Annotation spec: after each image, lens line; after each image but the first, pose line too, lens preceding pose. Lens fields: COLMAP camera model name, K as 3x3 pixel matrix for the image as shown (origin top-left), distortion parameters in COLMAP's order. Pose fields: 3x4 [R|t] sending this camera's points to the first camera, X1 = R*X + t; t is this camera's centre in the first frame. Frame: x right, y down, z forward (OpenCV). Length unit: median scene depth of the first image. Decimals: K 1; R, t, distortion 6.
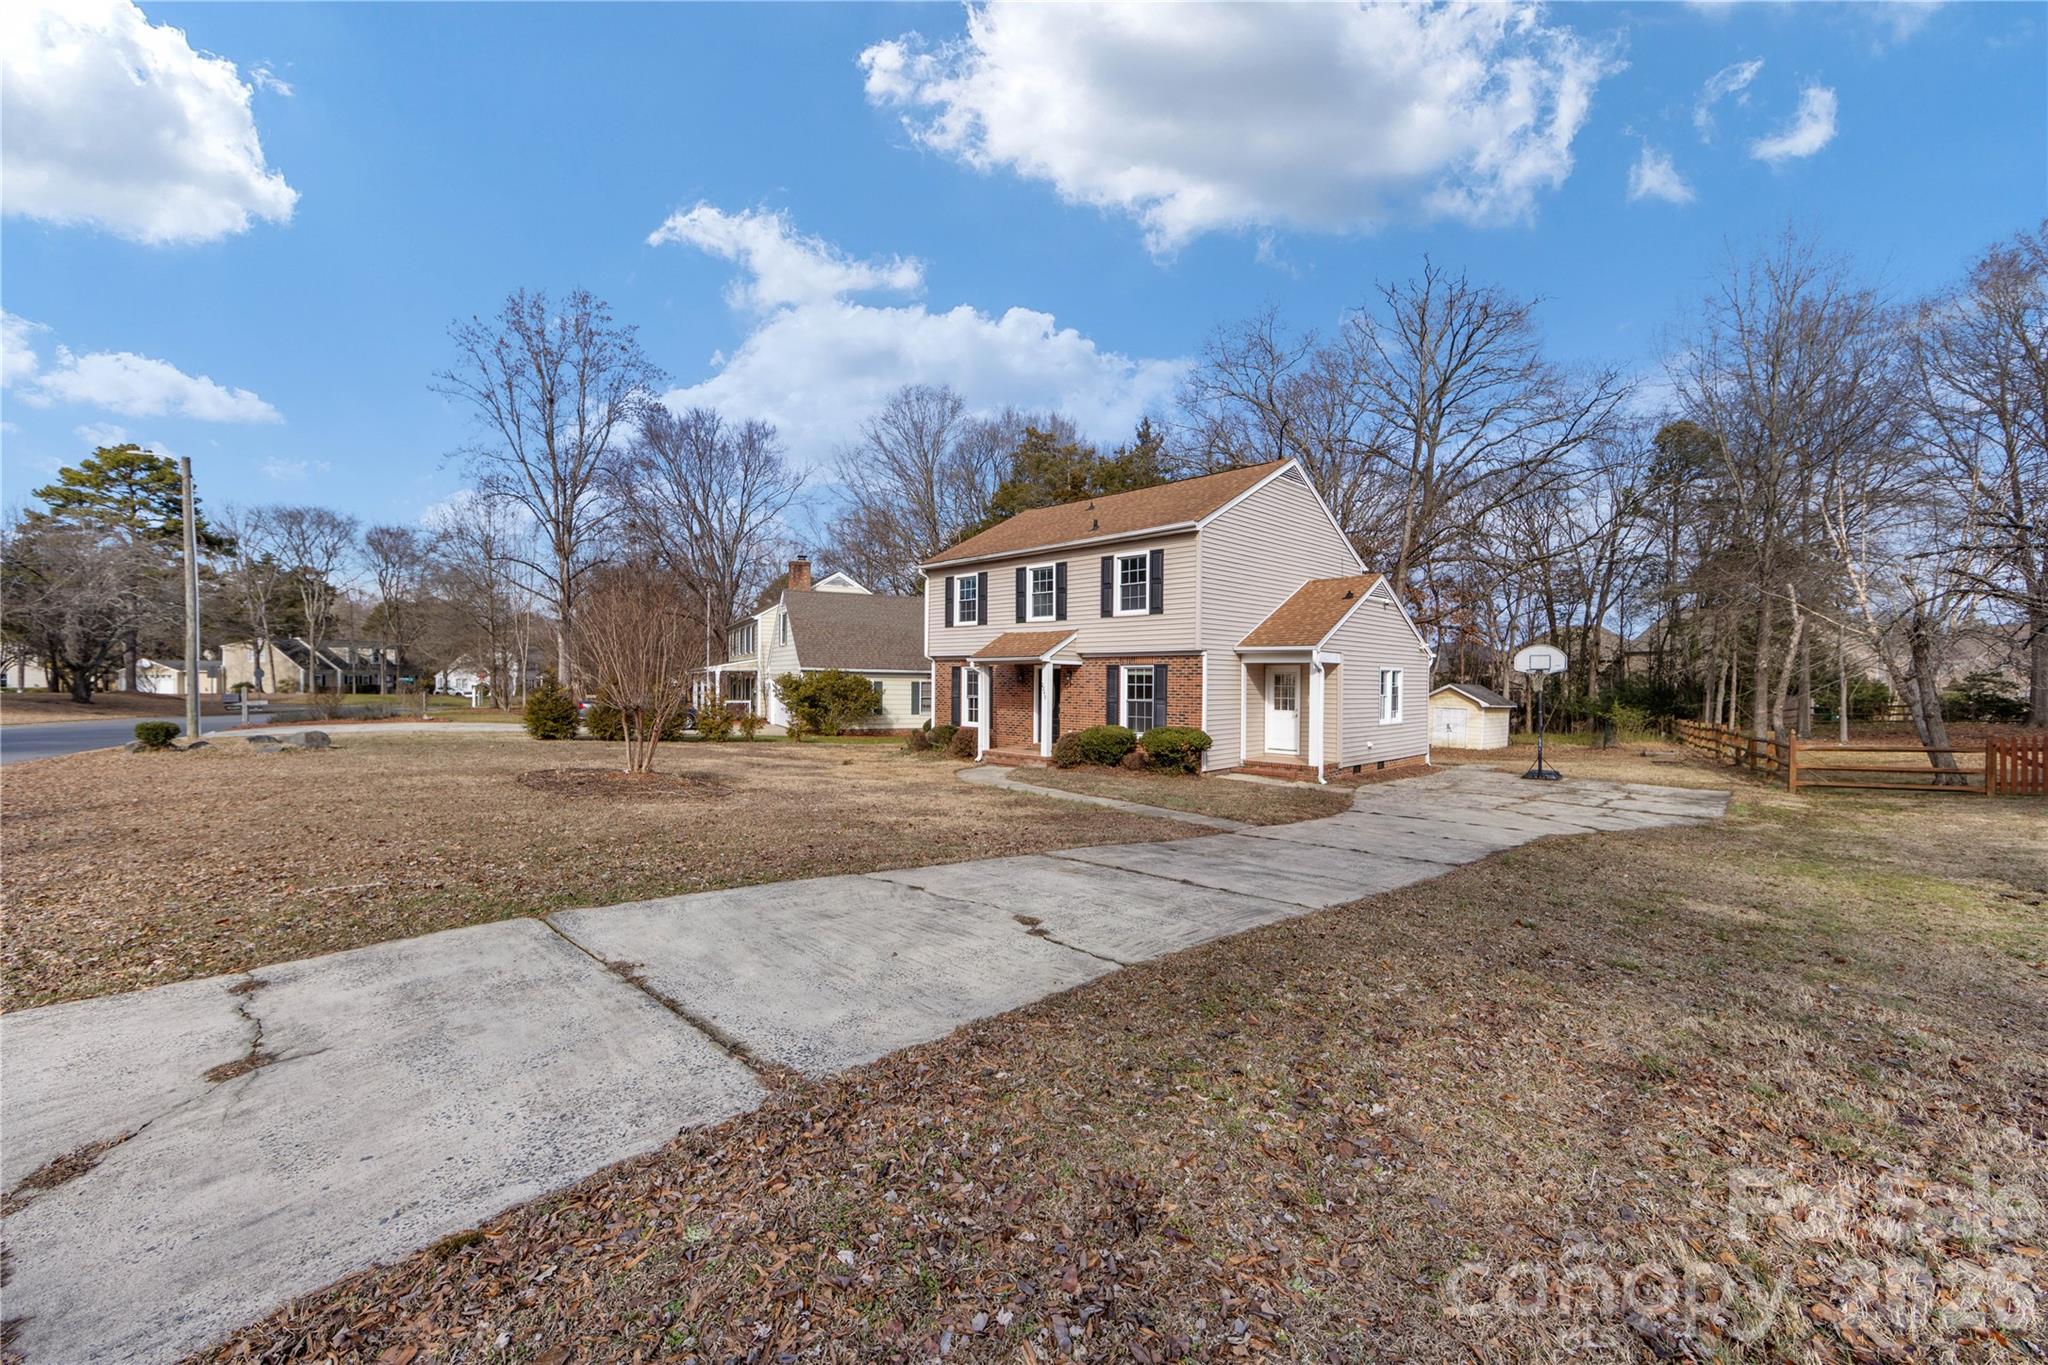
lens RADIAL K [[801.0, 0, 1032.1], [0, 801.0, 699.0], [0, 0, 1]] dist [-0.004008, -0.000273]
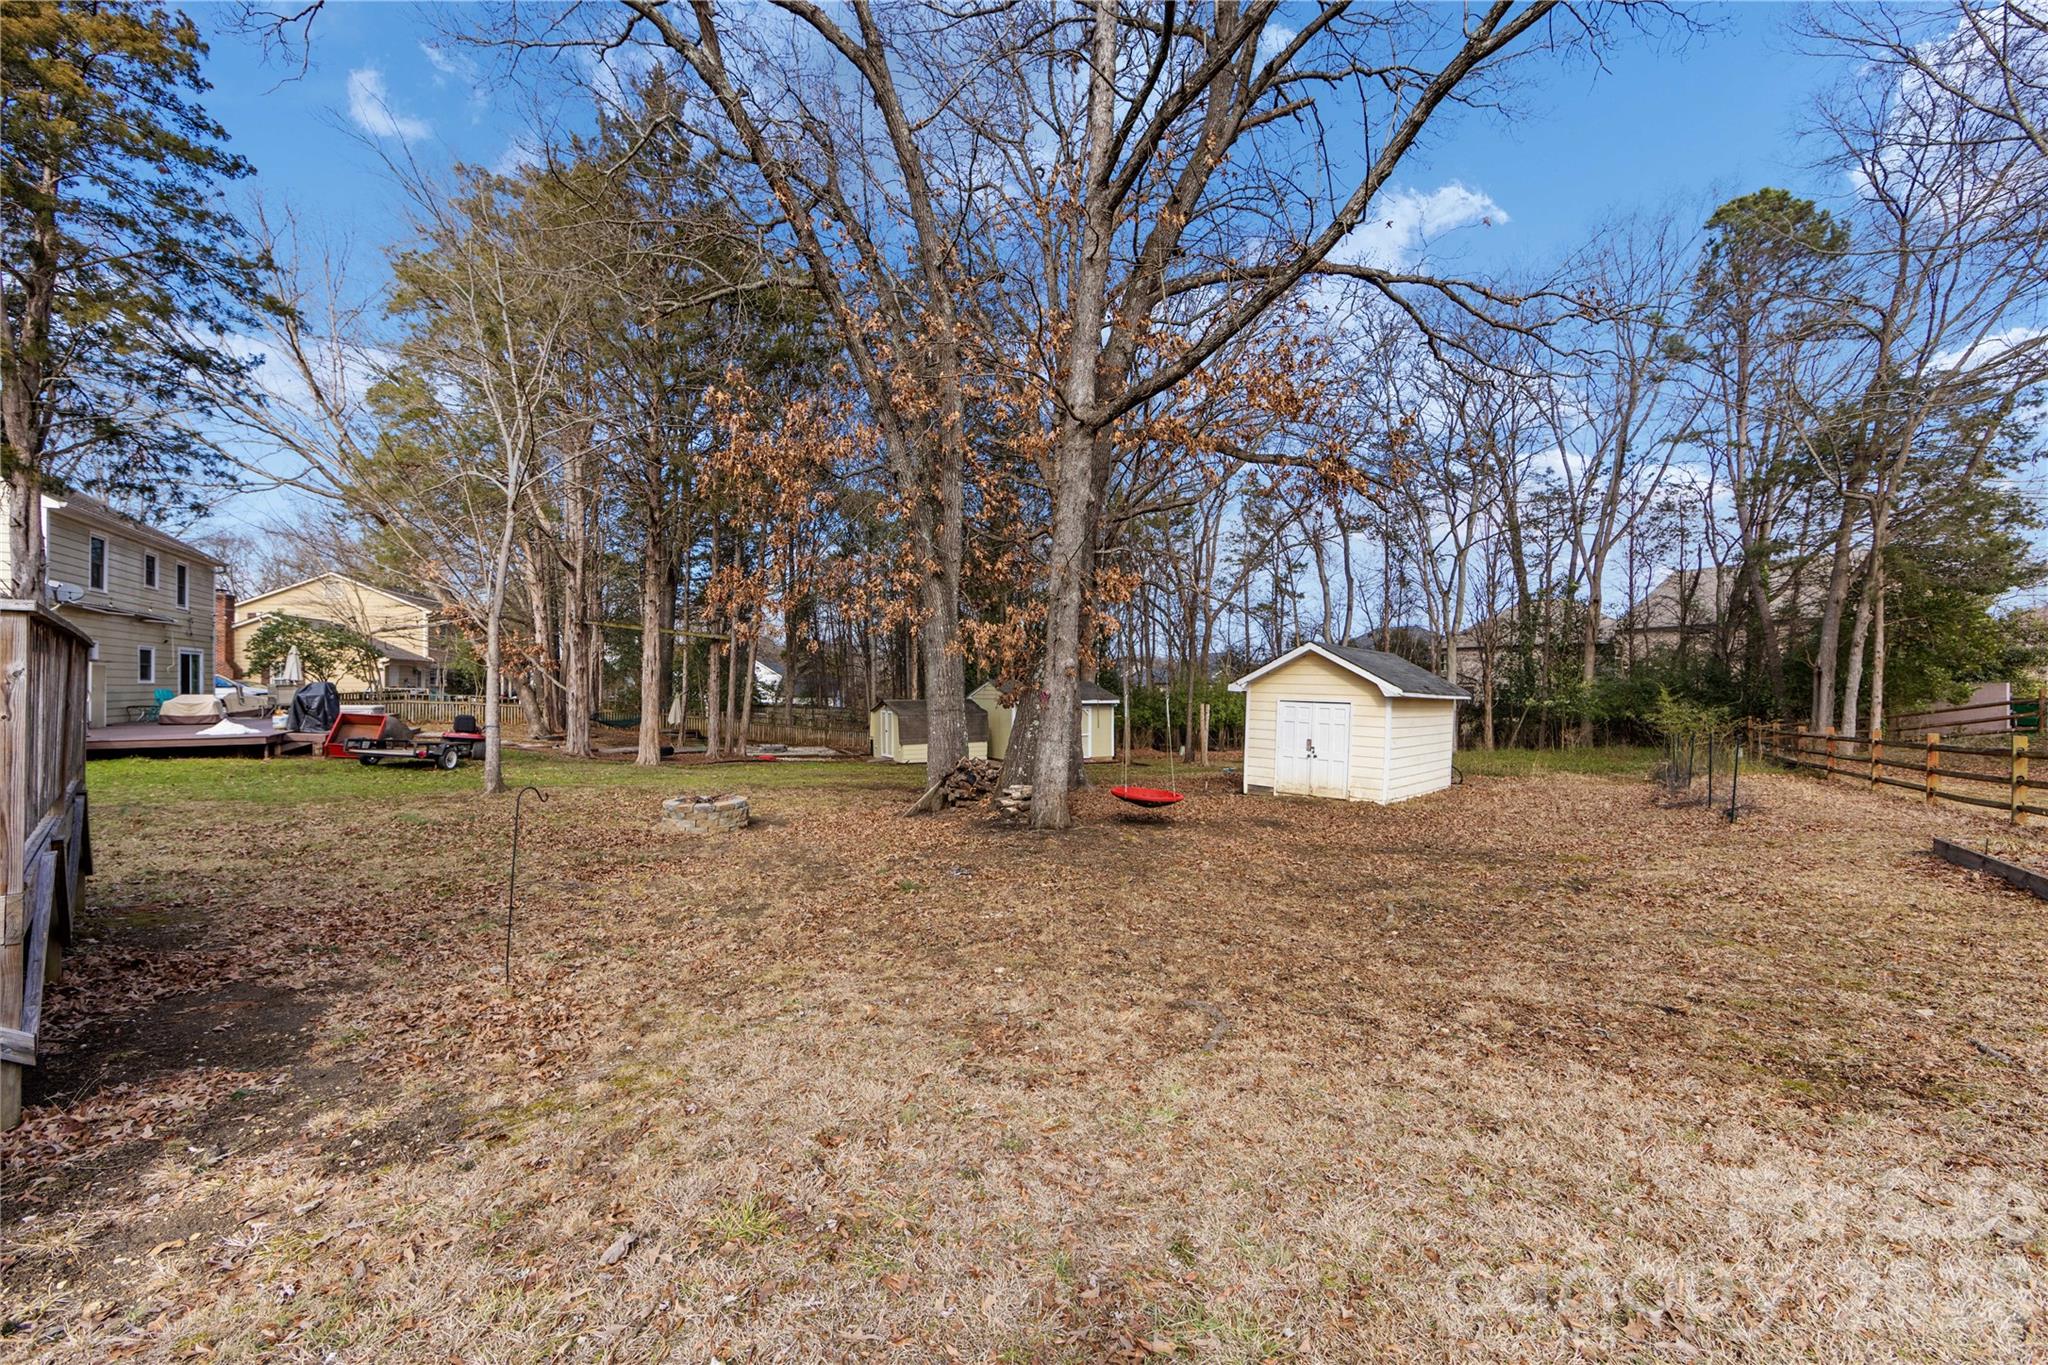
lens RADIAL K [[801.0, 0, 1029.3], [0, 801.0, 676.6], [0, 0, 1]] dist [-0.004008, -0.000273]
pose [[0.998965, 0.005467, 0.045160, 0.252626], [-0.004097, 0.999530, -0.030385, 0.008858], [-0.045305, 0.030169, 0.998518, 0.420240]]
